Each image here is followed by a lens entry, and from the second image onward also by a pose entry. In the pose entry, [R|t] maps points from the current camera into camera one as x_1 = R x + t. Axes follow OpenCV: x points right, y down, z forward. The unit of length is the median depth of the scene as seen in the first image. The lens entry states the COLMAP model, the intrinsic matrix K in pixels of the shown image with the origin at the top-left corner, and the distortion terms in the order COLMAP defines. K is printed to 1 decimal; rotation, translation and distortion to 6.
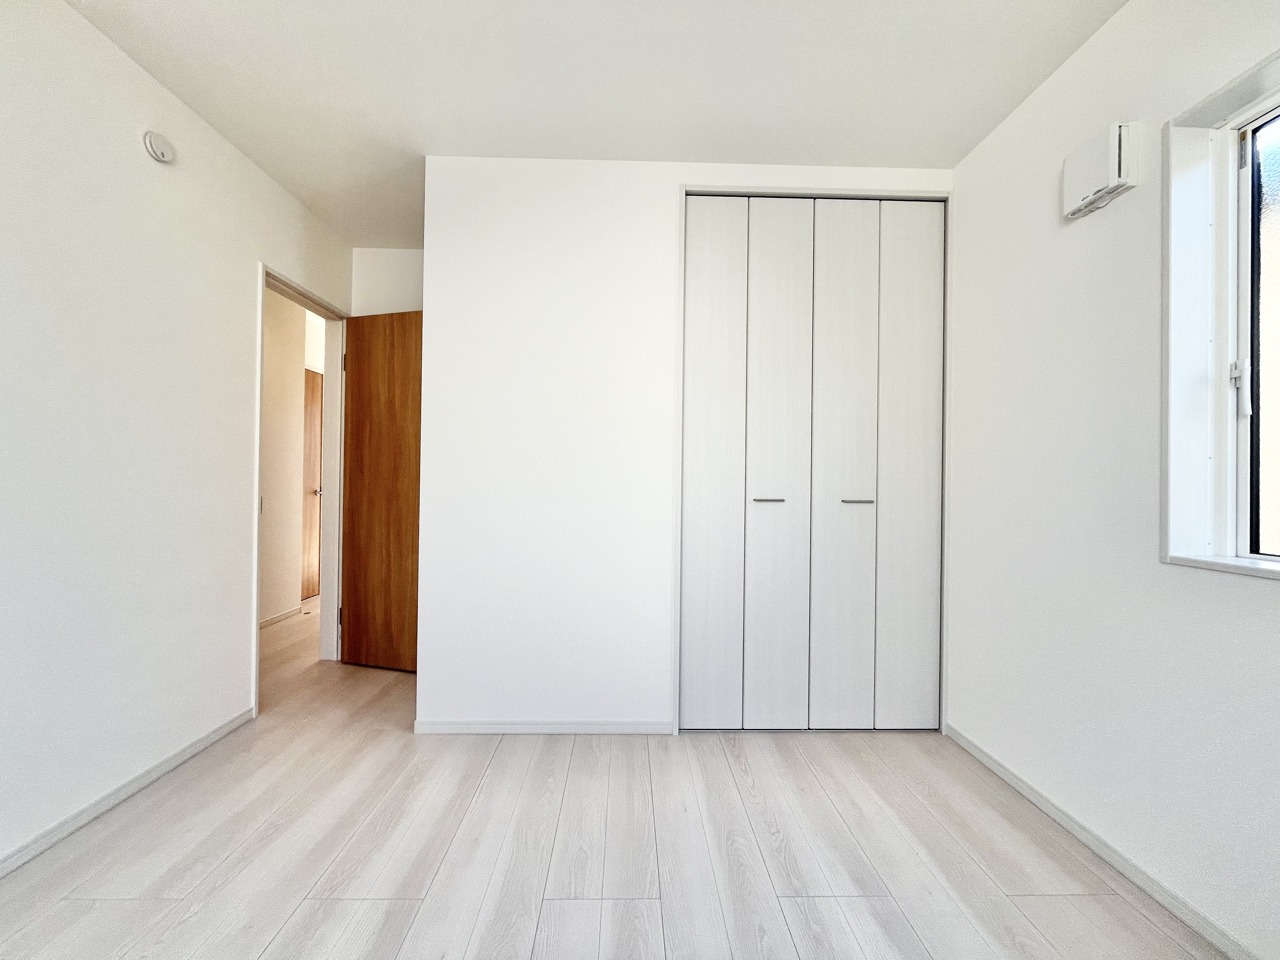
lens RADIAL K [[519.0, 0, 638.6], [0, 519.0, 478.5], [0, 0, 1]] dist [-0.004978, 0.000547]
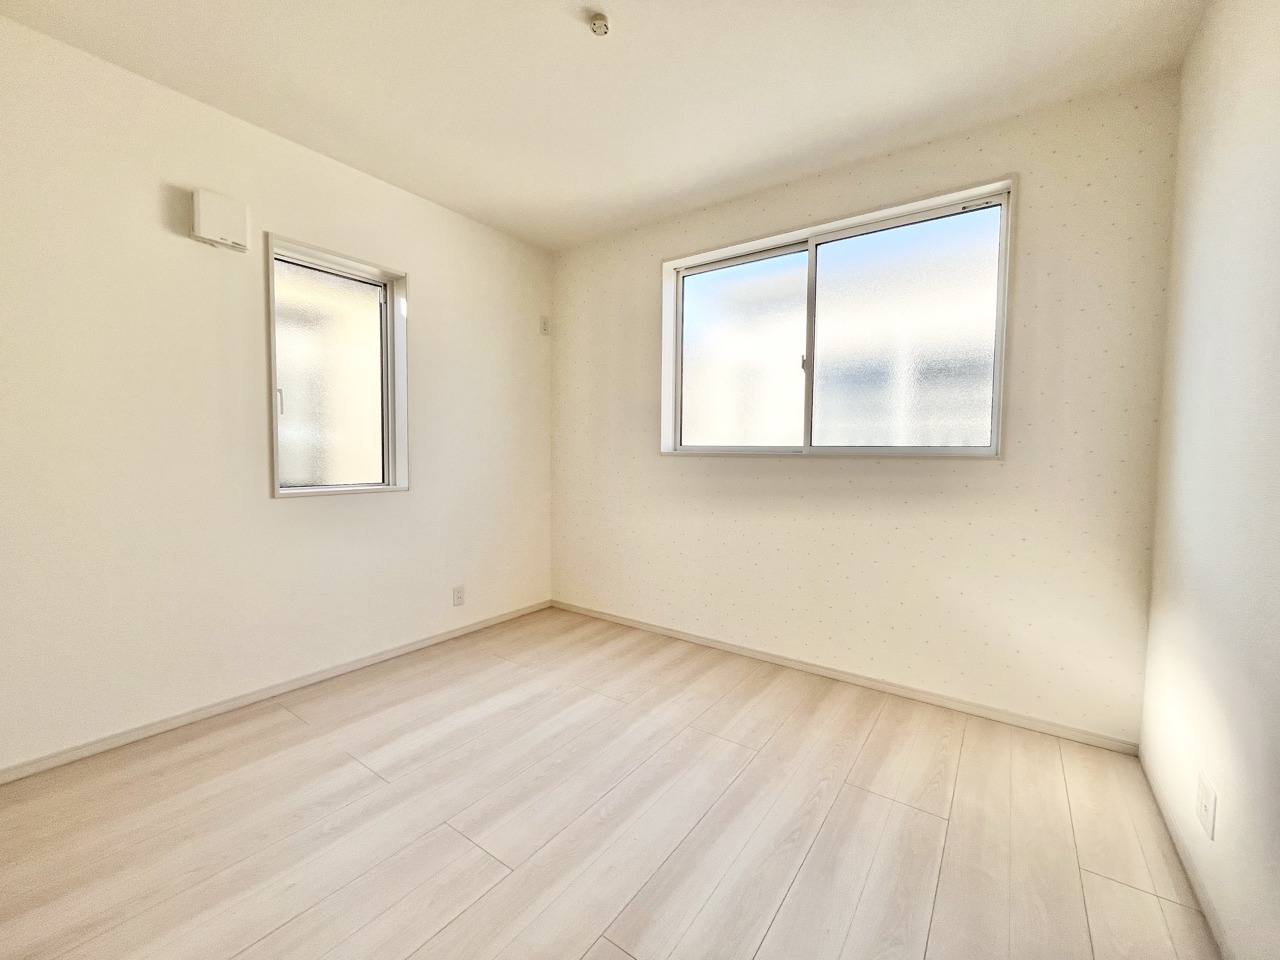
lens RADIAL K [[519.0, 0, 638.6], [0, 519.0, 478.5], [0, 0, 1]] dist [-0.004978, 0.000547]
pose [[-0.796901, -0.050474, 0.601998, -0.916736], [-0.025383, 0.998421, 0.050111, -0.018263], [-0.603577, 0.024653, -0.796923, 1.569180]]
